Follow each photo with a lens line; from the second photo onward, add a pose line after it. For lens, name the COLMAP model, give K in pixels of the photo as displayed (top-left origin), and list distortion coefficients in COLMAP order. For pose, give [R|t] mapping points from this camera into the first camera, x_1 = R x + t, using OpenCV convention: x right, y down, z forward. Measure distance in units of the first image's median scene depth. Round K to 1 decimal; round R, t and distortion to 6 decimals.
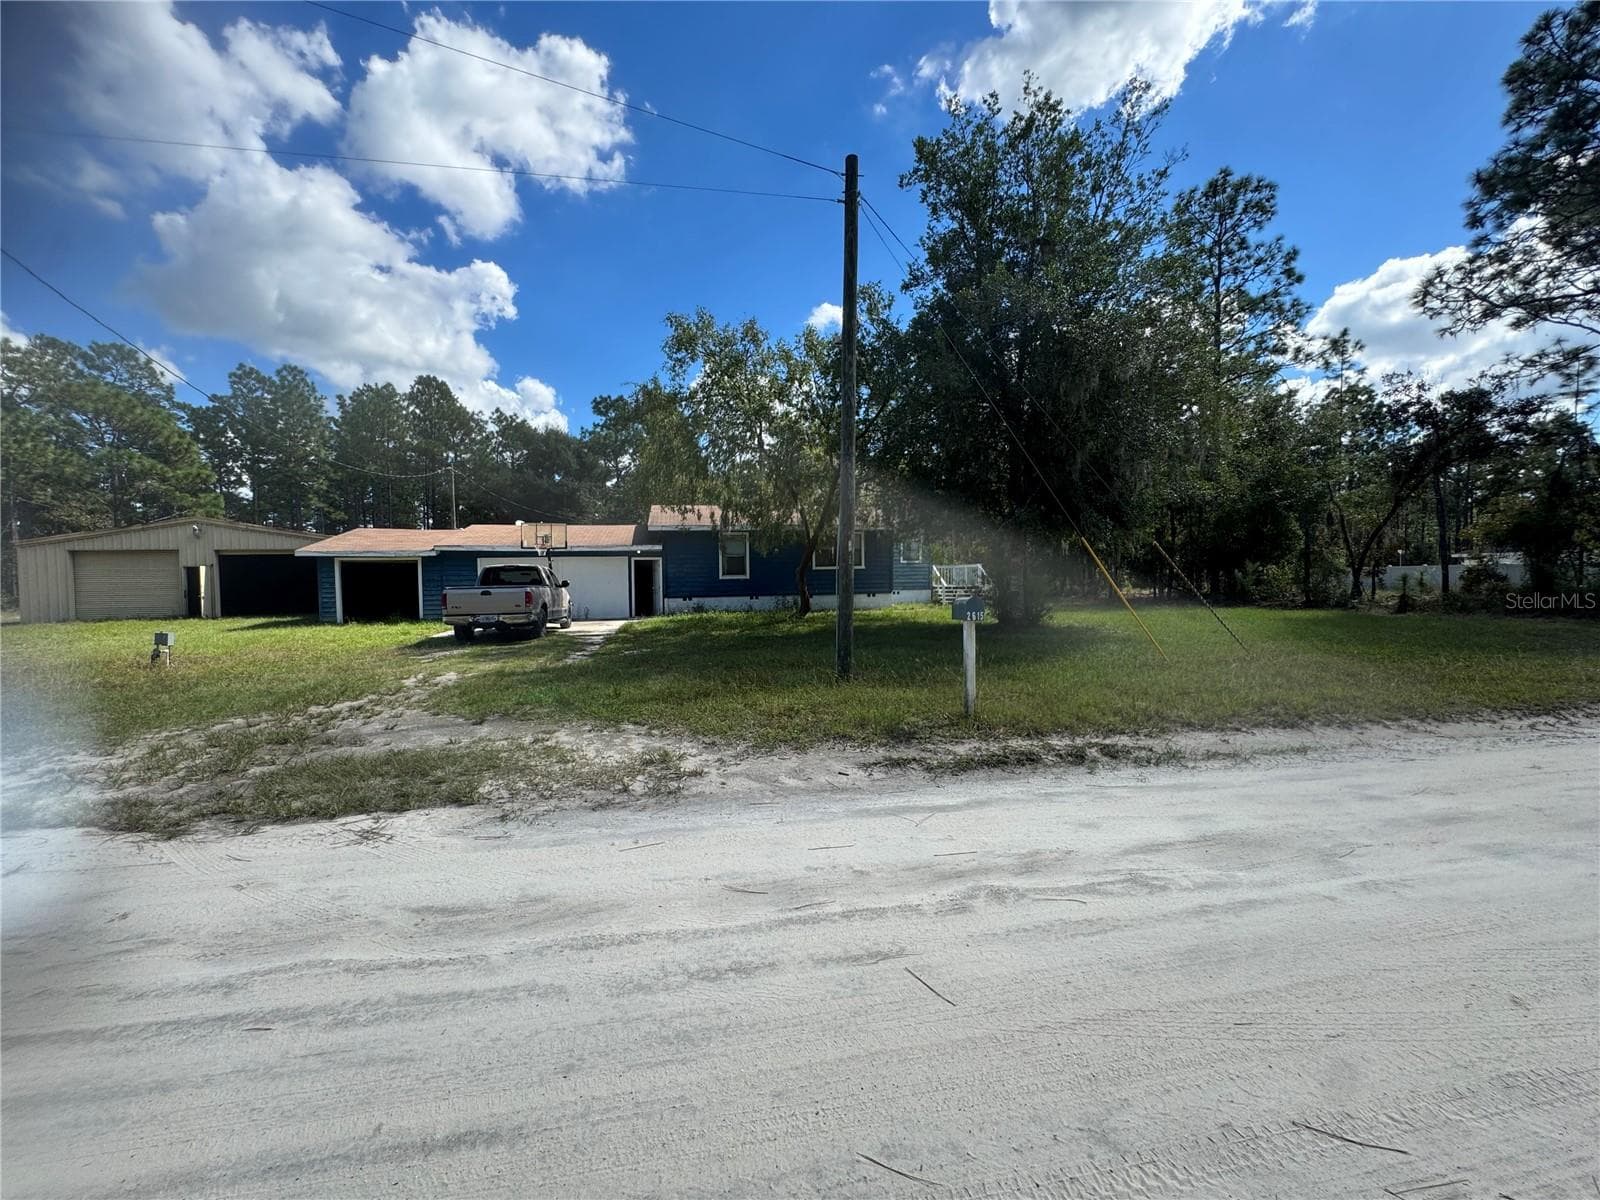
lens RADIAL K [[649.5, 0, 802.3], [0, 649.5, 589.1], [0, 0, 1]] dist [0.003707, -0.000963]
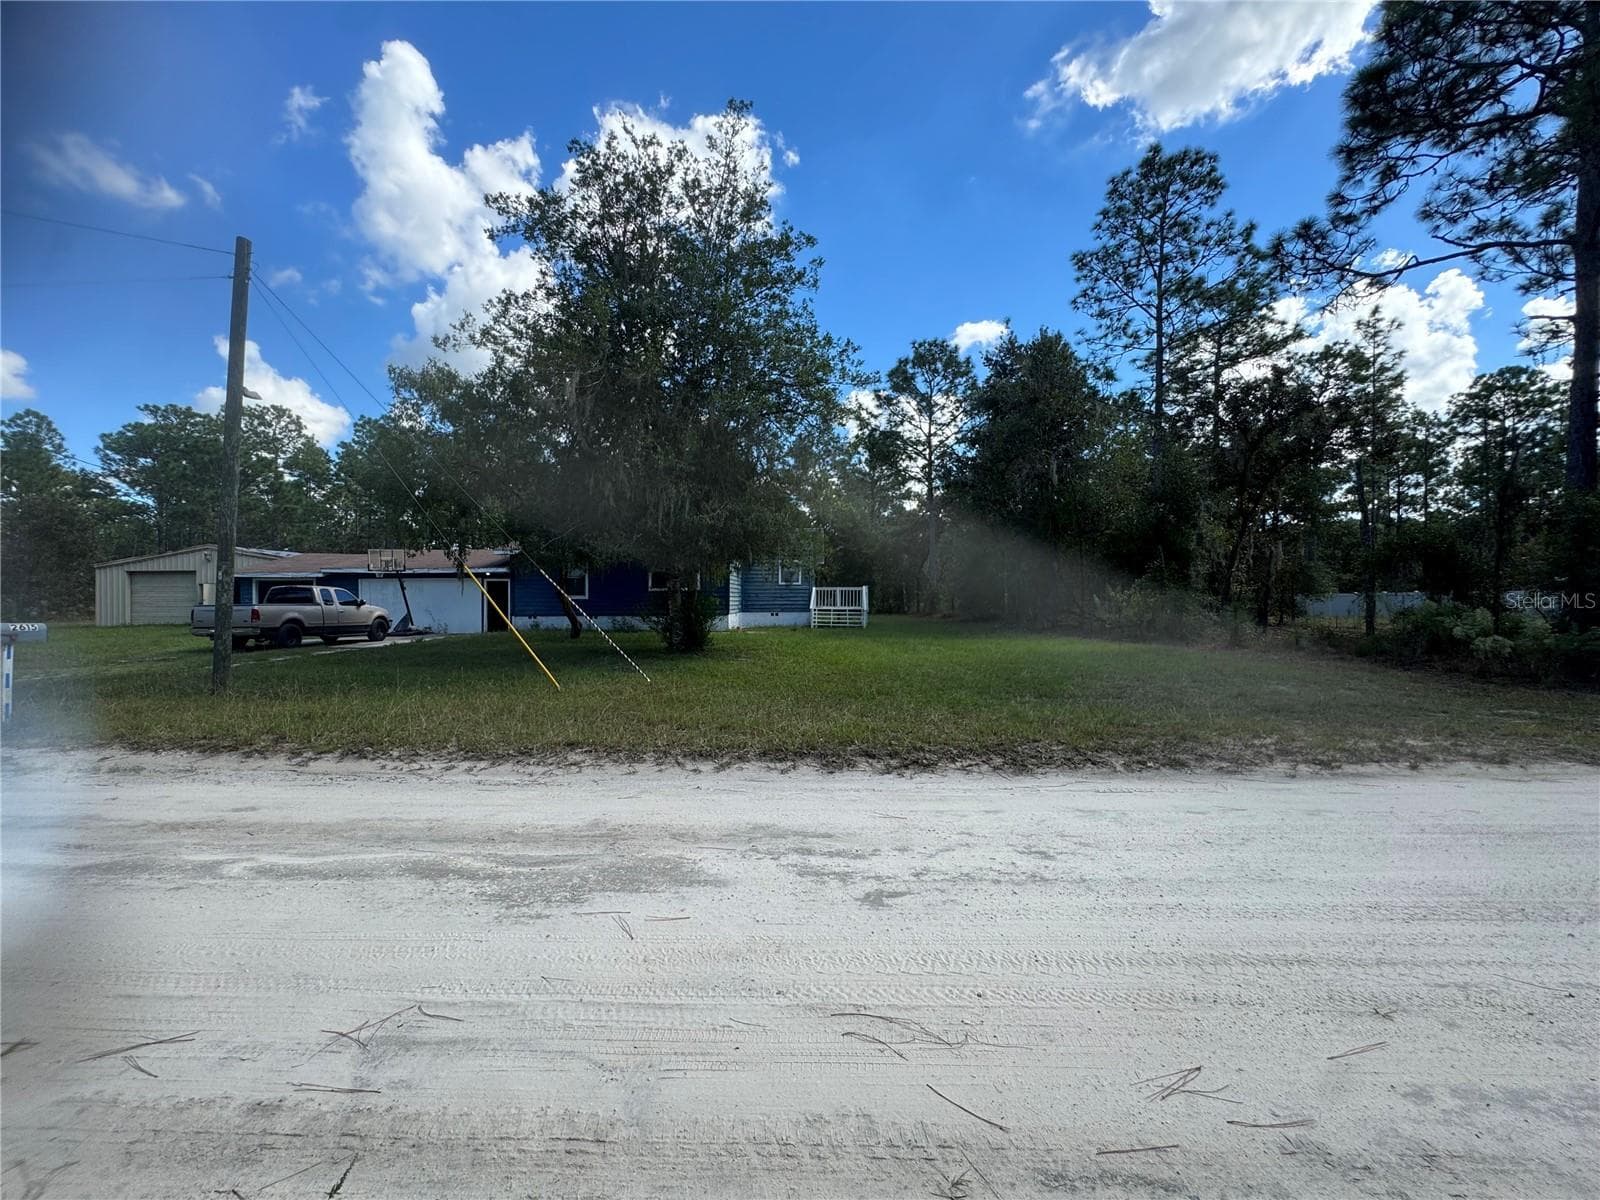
lens RADIAL K [[649.5, 0, 830.4], [0, 649.5, 576.7], [0, 0, 1]] dist [0.003707, -0.000963]
pose [[0.970973, 0.002493, -0.239175, 0.419978], [-0.014988, 0.998615, -0.050435, -0.003082], [0.238718, 0.052556, 0.969666, 0.056323]]
